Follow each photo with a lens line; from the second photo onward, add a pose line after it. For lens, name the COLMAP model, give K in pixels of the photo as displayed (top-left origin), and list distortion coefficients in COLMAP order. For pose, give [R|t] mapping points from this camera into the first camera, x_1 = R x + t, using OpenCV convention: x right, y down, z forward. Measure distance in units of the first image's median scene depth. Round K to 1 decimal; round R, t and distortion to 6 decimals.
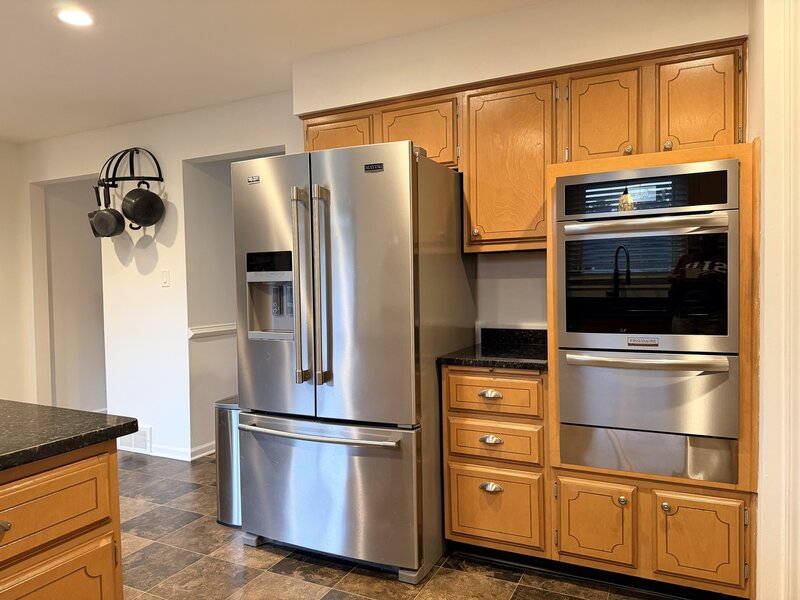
lens RADIAL K [[558.8, 0, 399.6], [0, 558.8, 301.8], [0, 0, 1]] dist [0.113528, -0.165372]
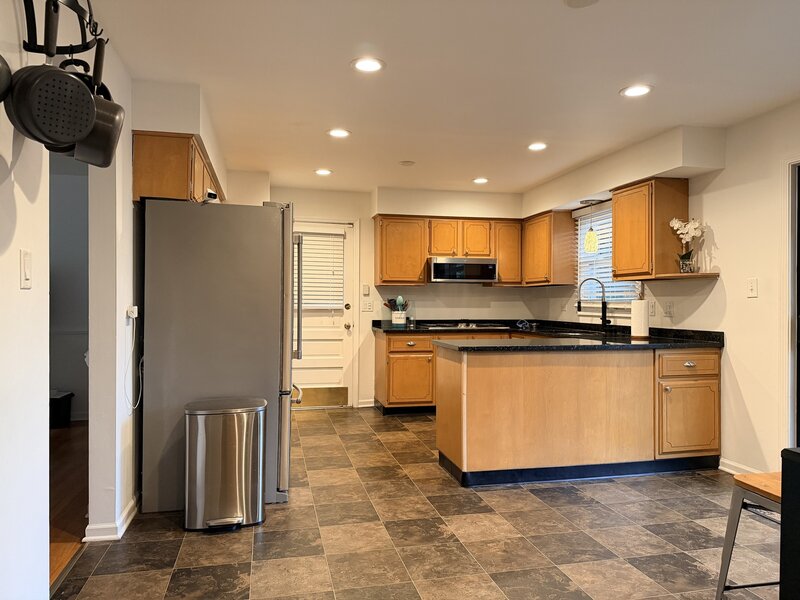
lens RADIAL K [[558.8, 0, 399.6], [0, 558.8, 301.8], [0, 0, 1]] dist [0.113528, -0.165372]
pose [[-0.636219, 0.014411, 0.771374, -1.074439], [0.032167, 0.999452, 0.007858, -0.037420], [-0.770837, 0.029812, -0.636334, 1.921544]]
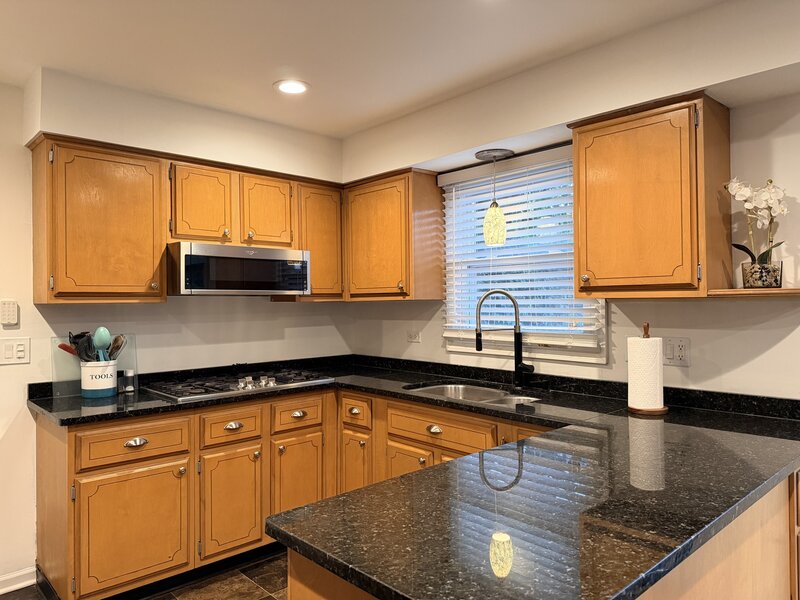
lens RADIAL K [[558.3, 0, 404.2], [0, 558.3, 298.8], [0, 0, 1]] dist [0.110698, -0.177588]
pose [[-0.936470, 0.026084, 0.349775, -0.118570], [0.035120, 0.999192, 0.019517, -0.099520], [-0.348984, 0.030561, -0.936630, 1.182866]]
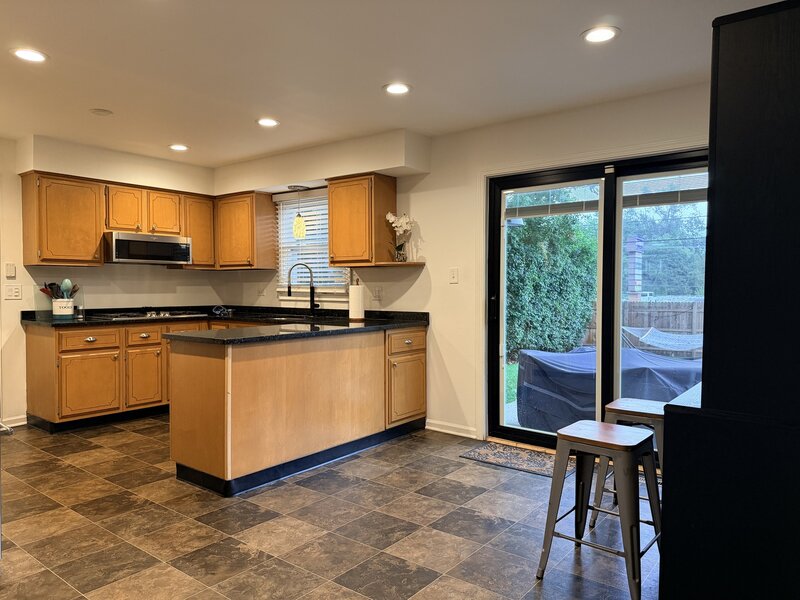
lens RADIAL K [[558.8, 0, 399.6], [0, 558.8, 301.8], [0, 0, 1]] dist [0.113528, -0.165372]
pose [[-0.978309, 0.008045, 0.206996, -0.708111], [0.020144, 0.998204, 0.056412, -0.053215], [-0.206170, 0.059358, -0.976714, 2.037862]]
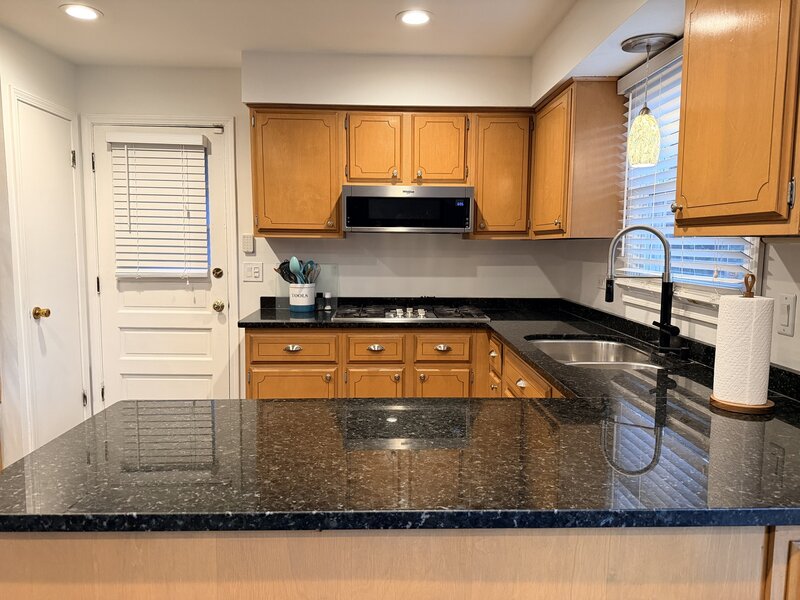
lens RADIAL K [[558.8, 0, 399.6], [0, 558.8, 301.8], [0, 0, 1]] dist [0.113528, -0.165372]
pose [[-0.474730, -0.081423, 0.876357, -0.524114], [0.028643, 0.993755, 0.107846, -0.074947], [-0.879665, 0.076299, -0.469434, 0.790451]]
